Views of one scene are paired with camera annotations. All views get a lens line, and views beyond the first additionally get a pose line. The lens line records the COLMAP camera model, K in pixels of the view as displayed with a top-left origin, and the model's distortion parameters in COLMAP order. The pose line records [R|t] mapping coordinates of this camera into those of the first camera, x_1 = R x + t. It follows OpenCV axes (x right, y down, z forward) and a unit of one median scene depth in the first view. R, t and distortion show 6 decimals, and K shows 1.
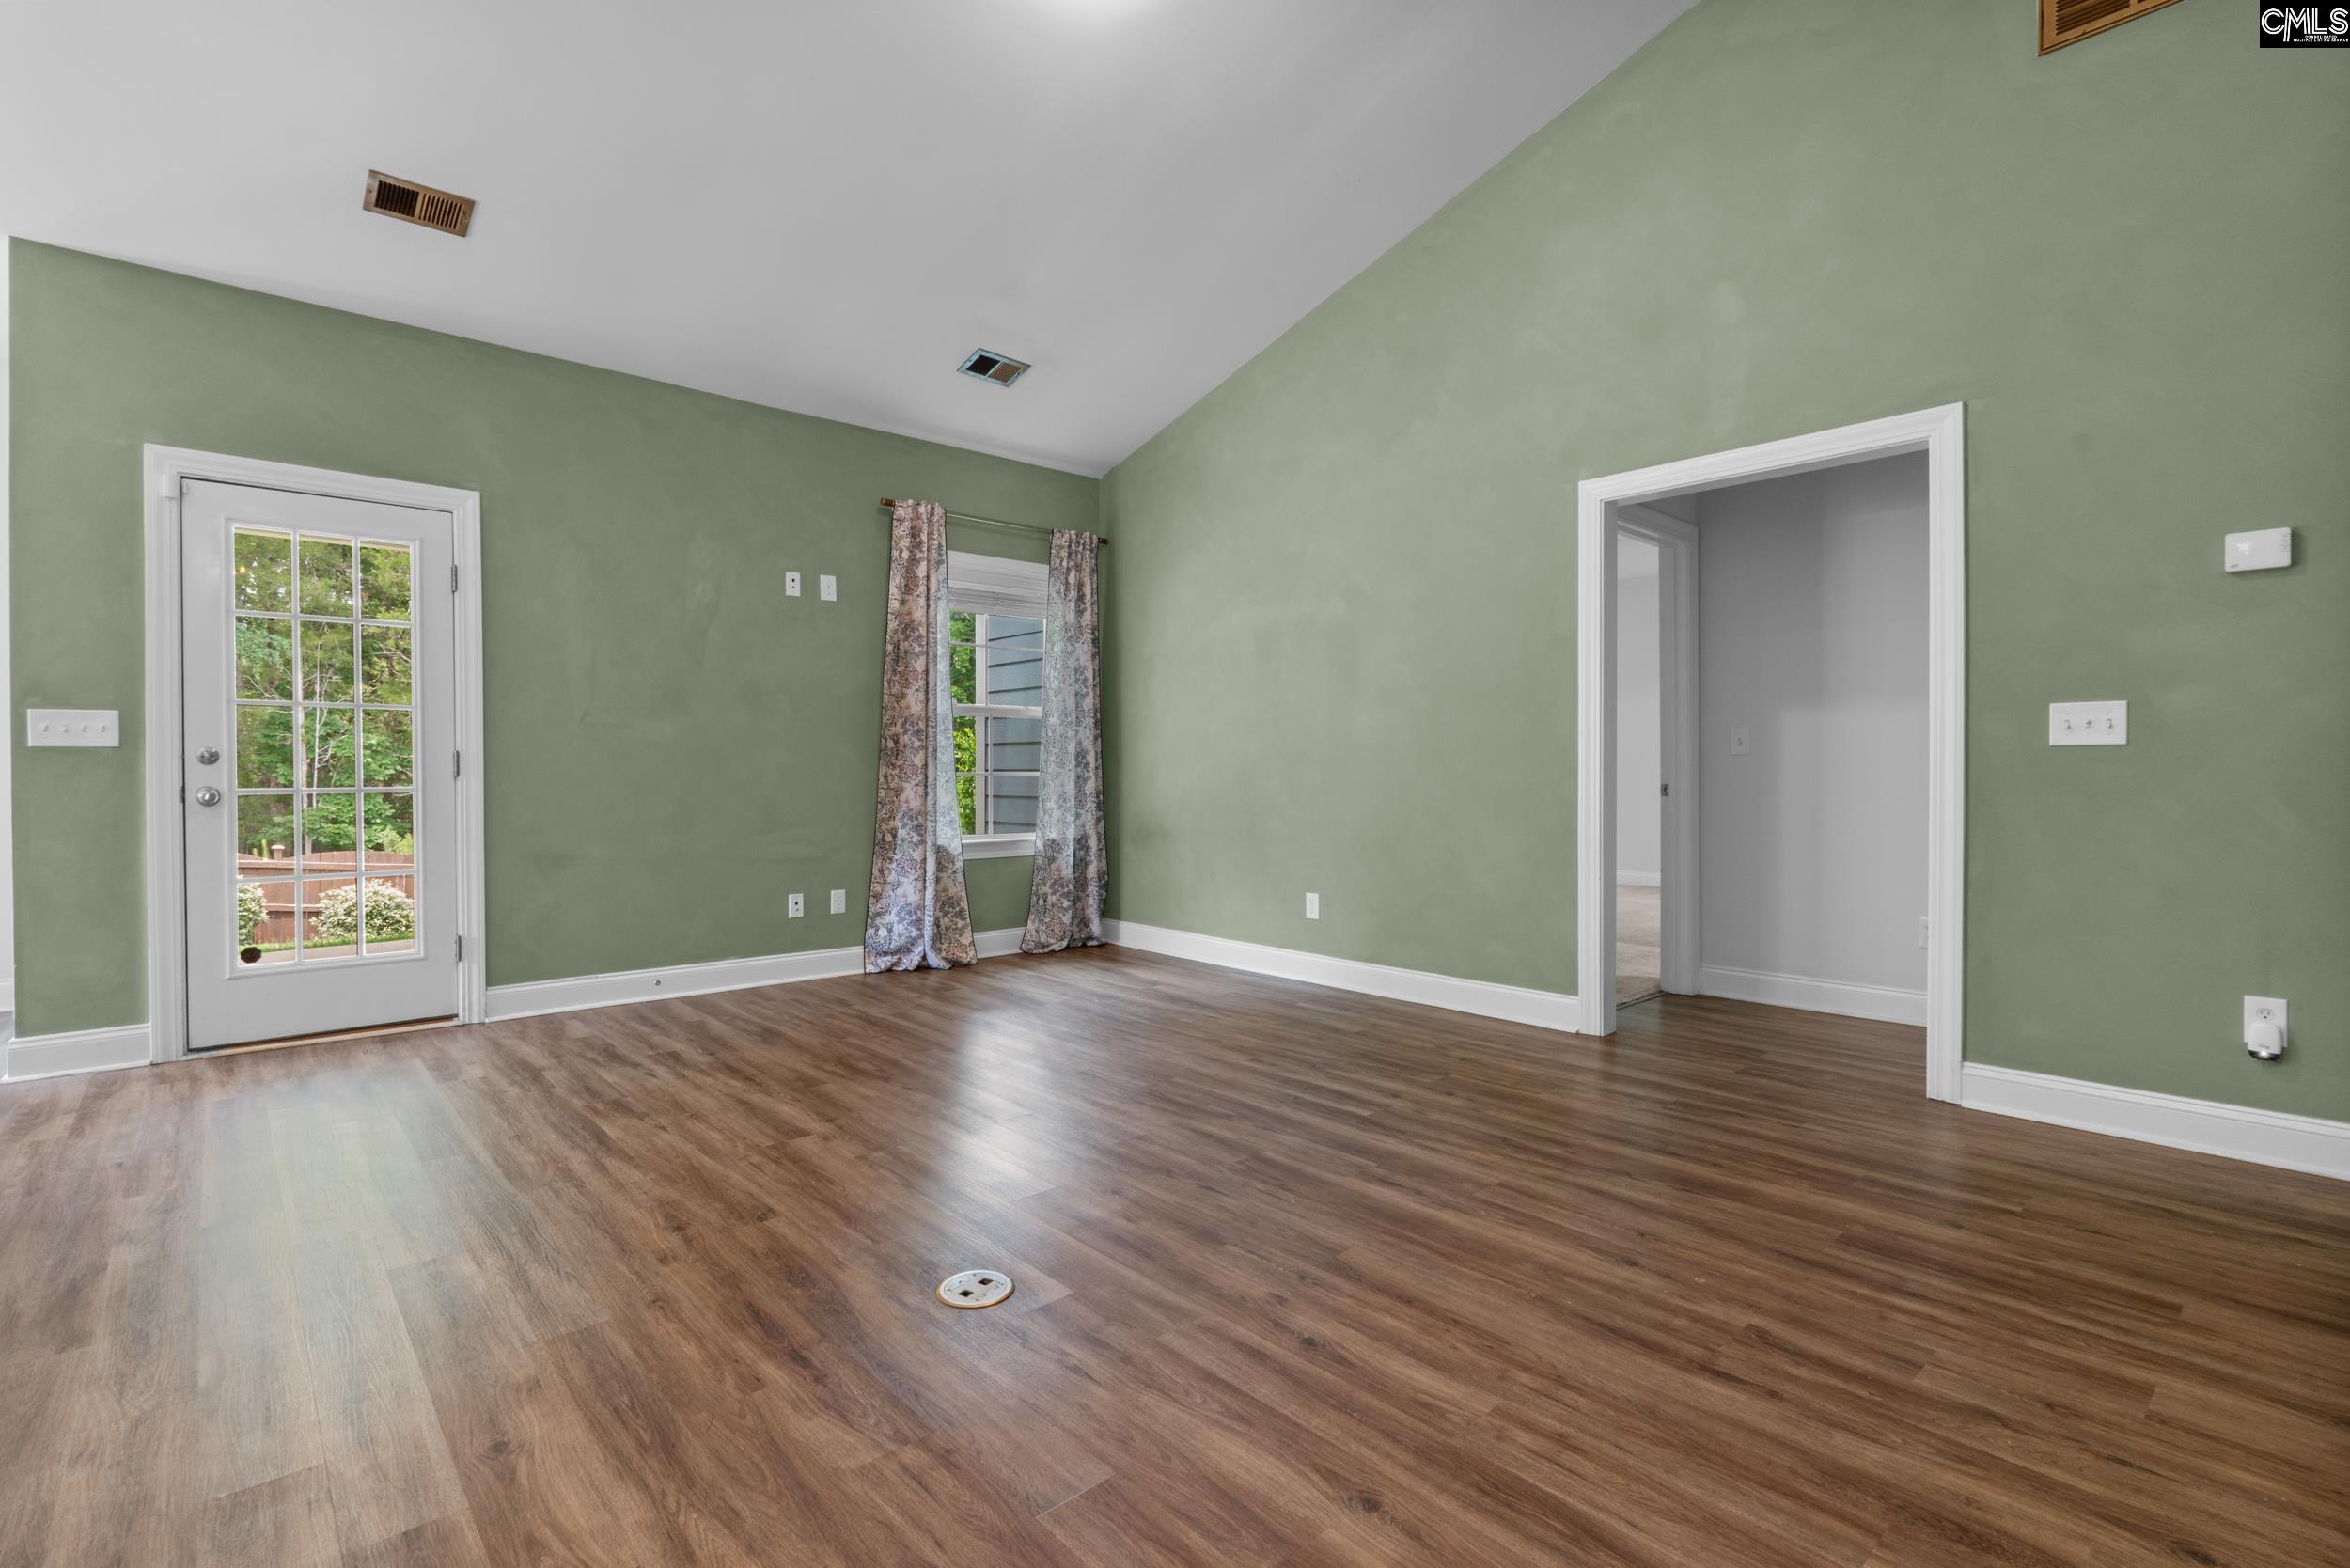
lens RADIAL K [[1084.1, 0, 1163.9], [0, 1084.1, 779.2], [0, 0, 1]] dist [-0.004018, -0.000246]
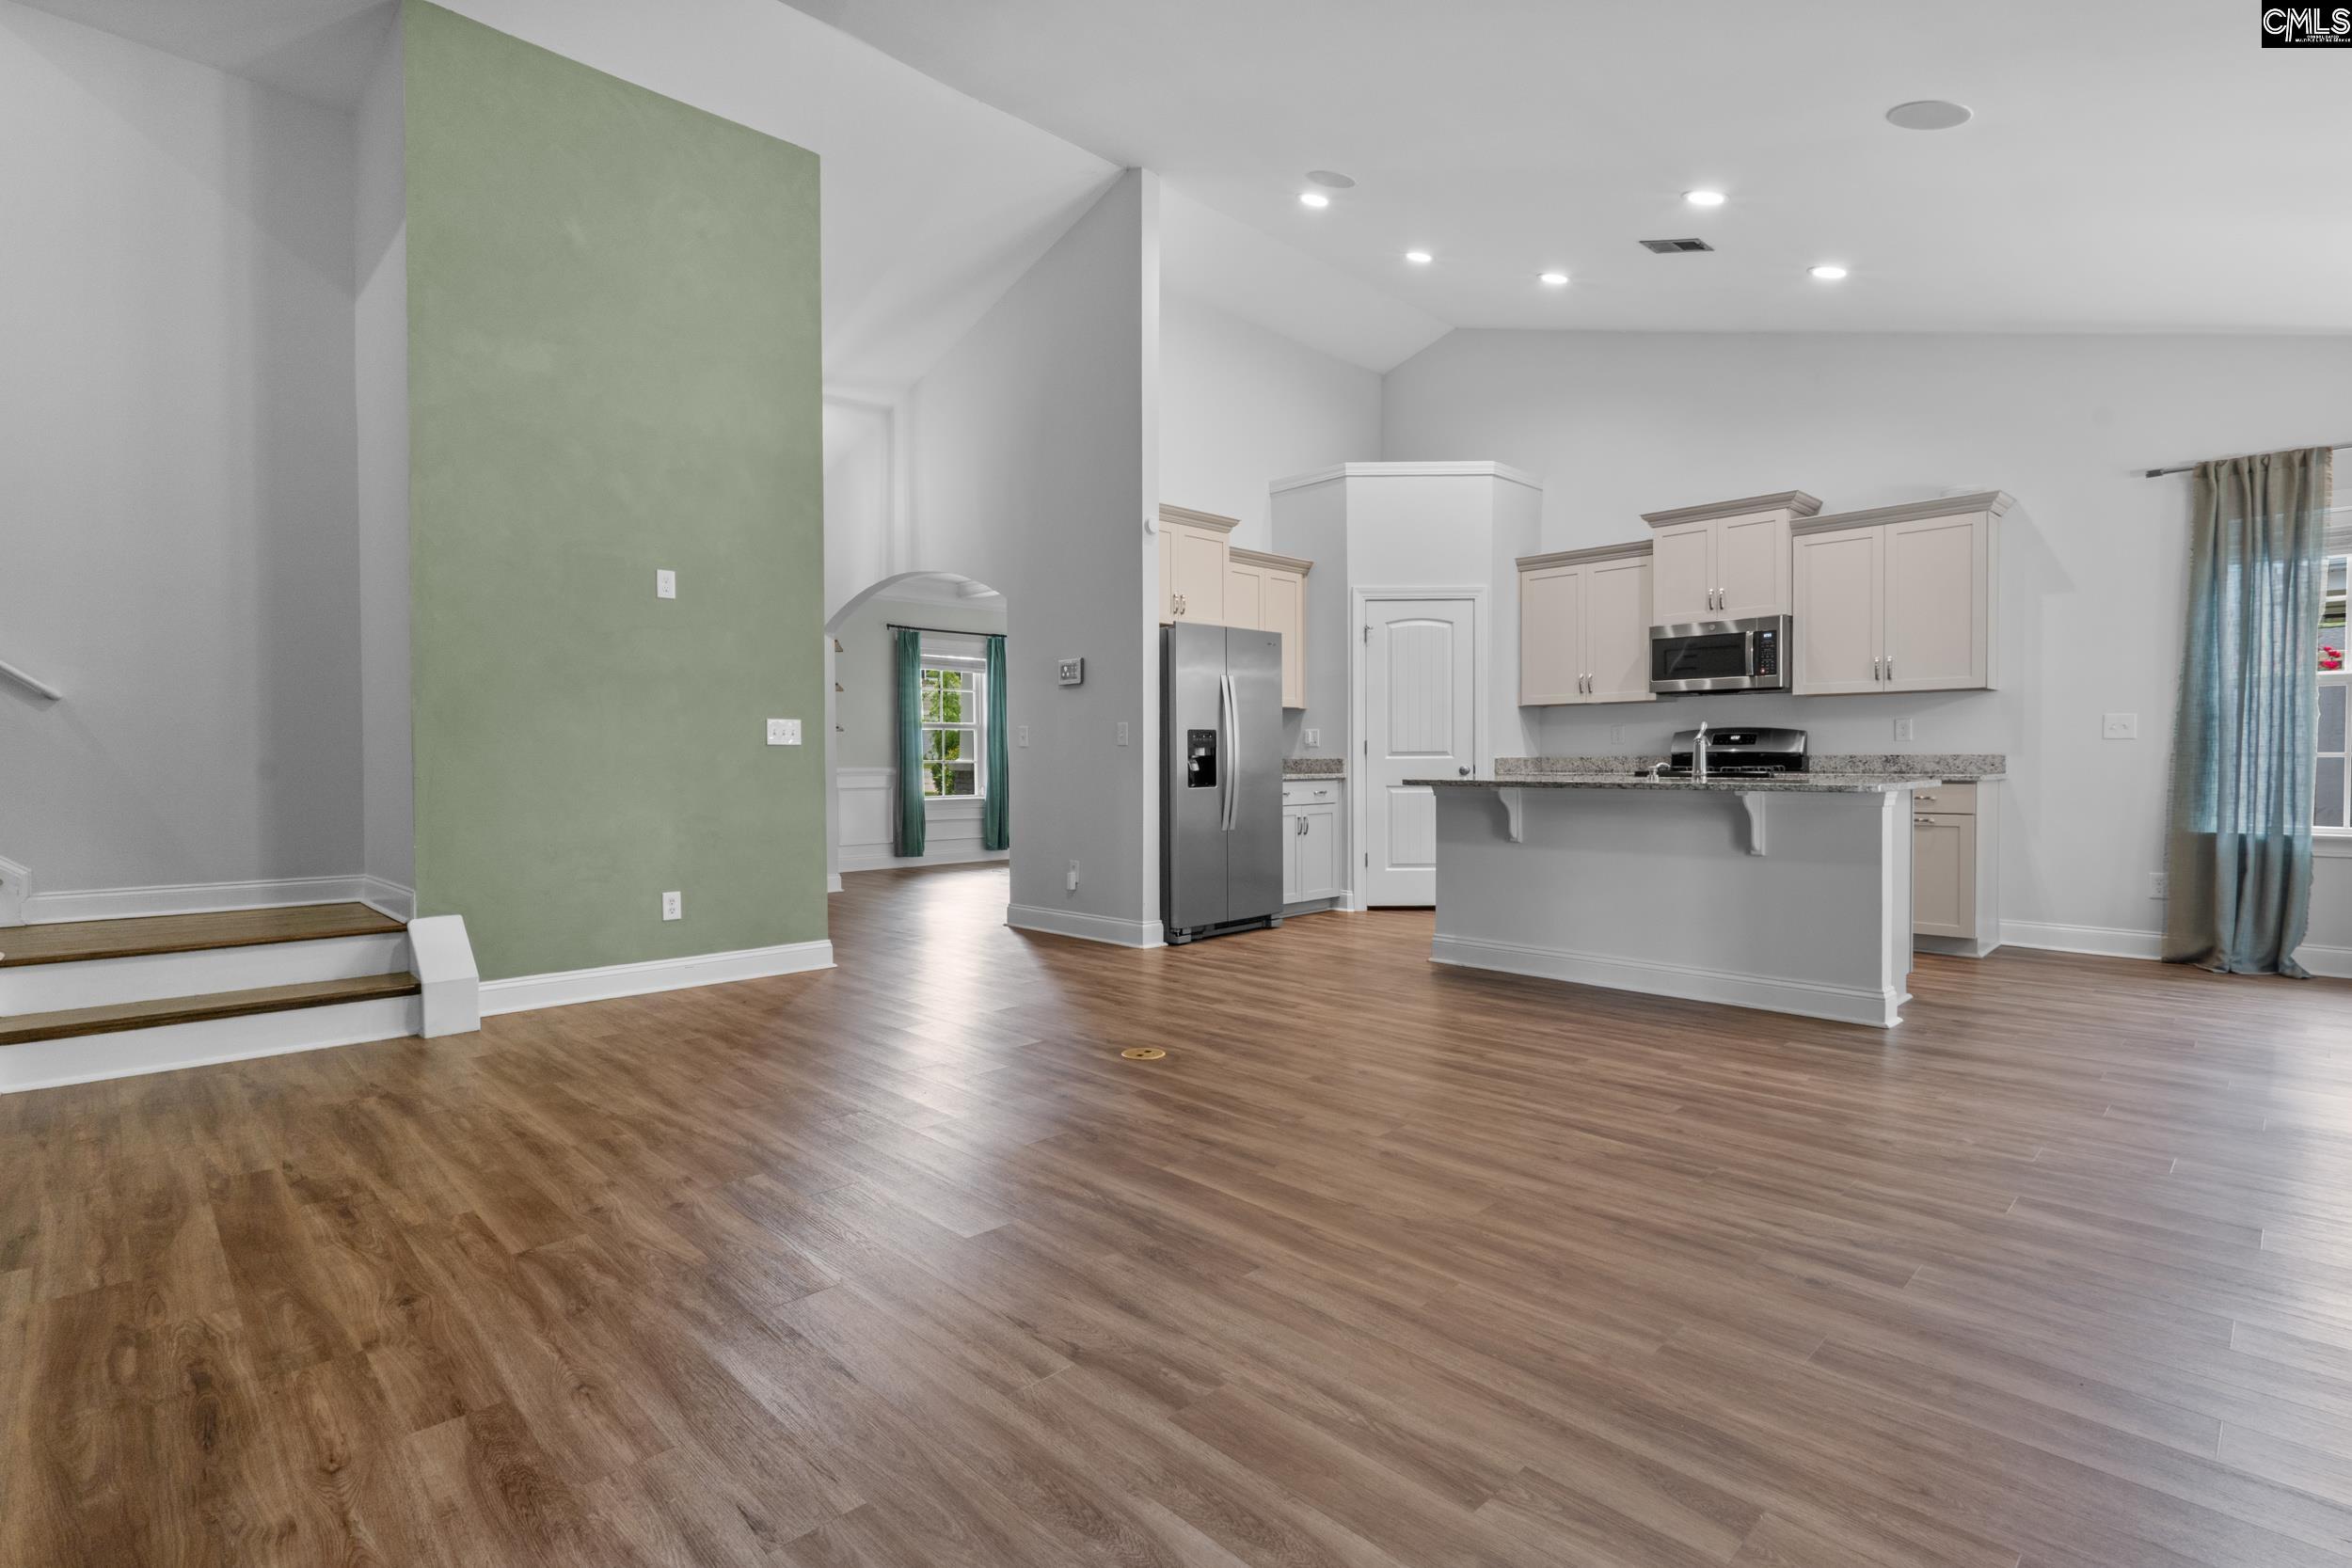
lens RADIAL K [[1104.8, 0, 1165.2], [0, 1104.8, 779.7], [0, 0, 1]] dist [-0.002918, -0.000091]
pose [[-0.998973, 0.005912, -0.044928, -0.087780], [0.004758, 0.999657, 0.025737, -0.013022], [0.045064, 0.025497, -0.998659, 1.848708]]
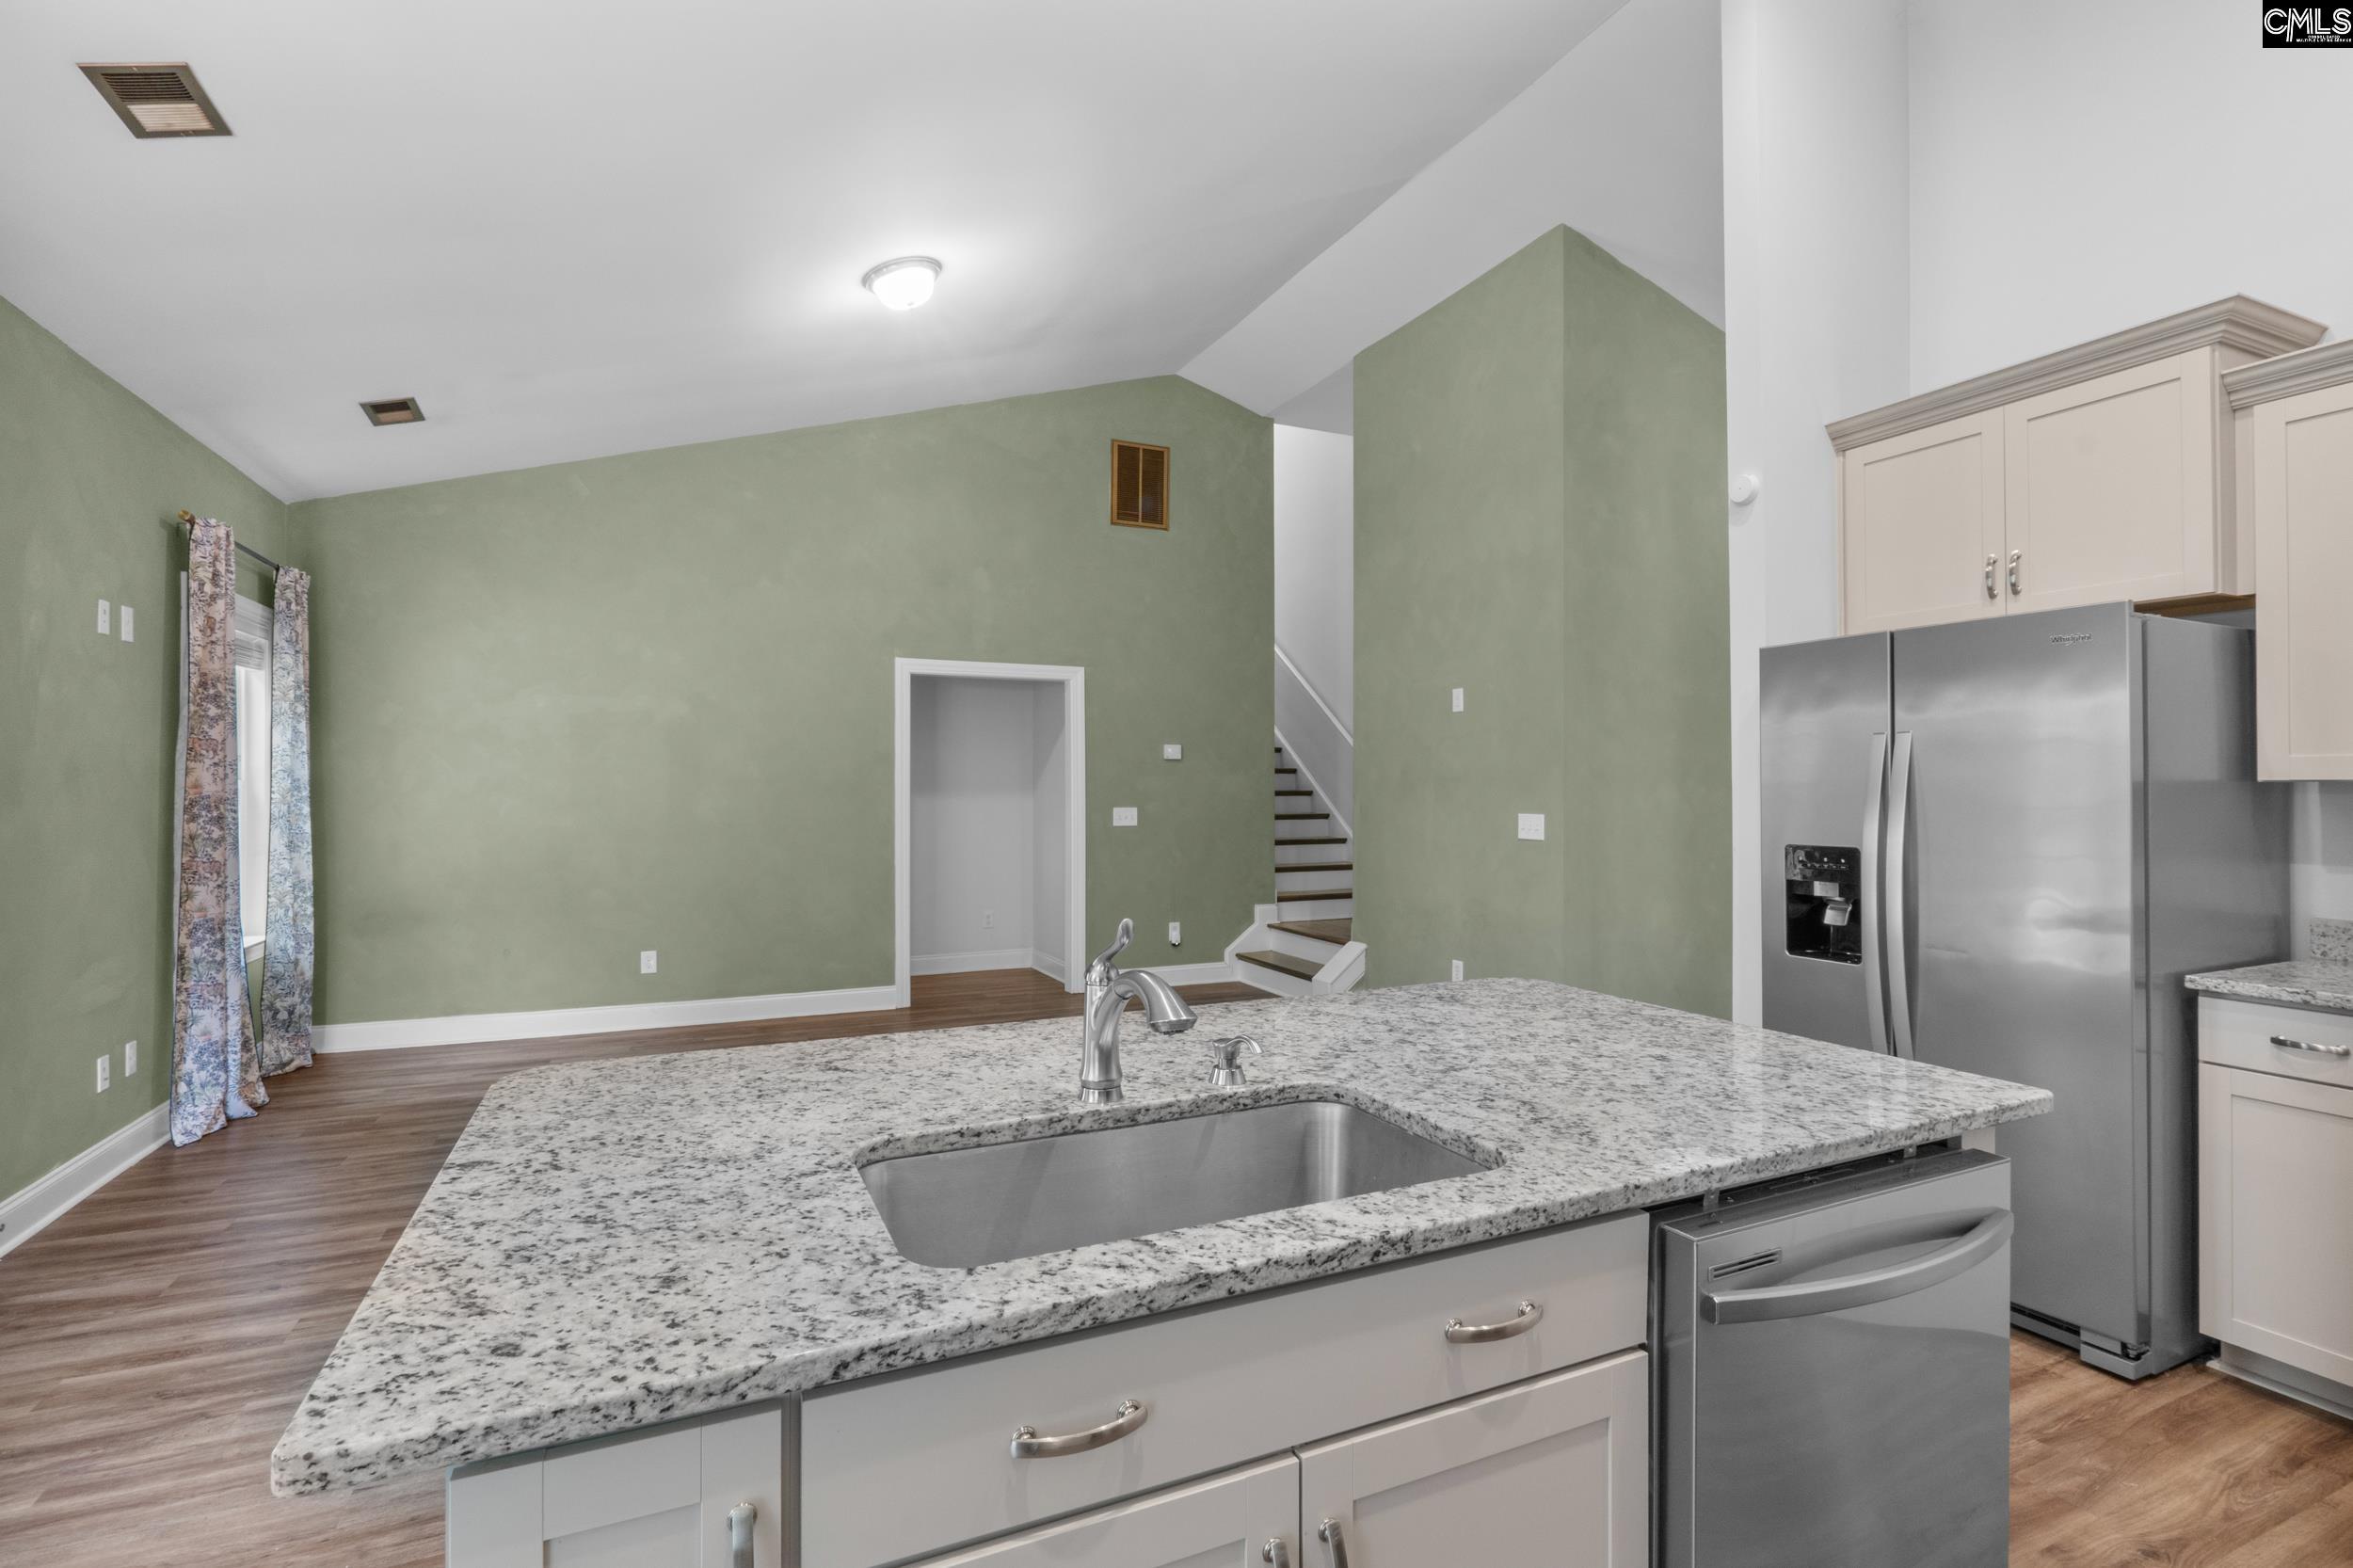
lens RADIAL K [[1088.4, 0, 1164.9], [0, 1088.4, 780.5], [0, 0, 1]] dist [-0.004988, -0.000663]
pose [[0.290708, 0.007425, 0.956783, -1.320605], [0.006010, 0.999936, -0.009585, -0.101983], [-0.956793, 0.008537, 0.290645, 0.220137]]
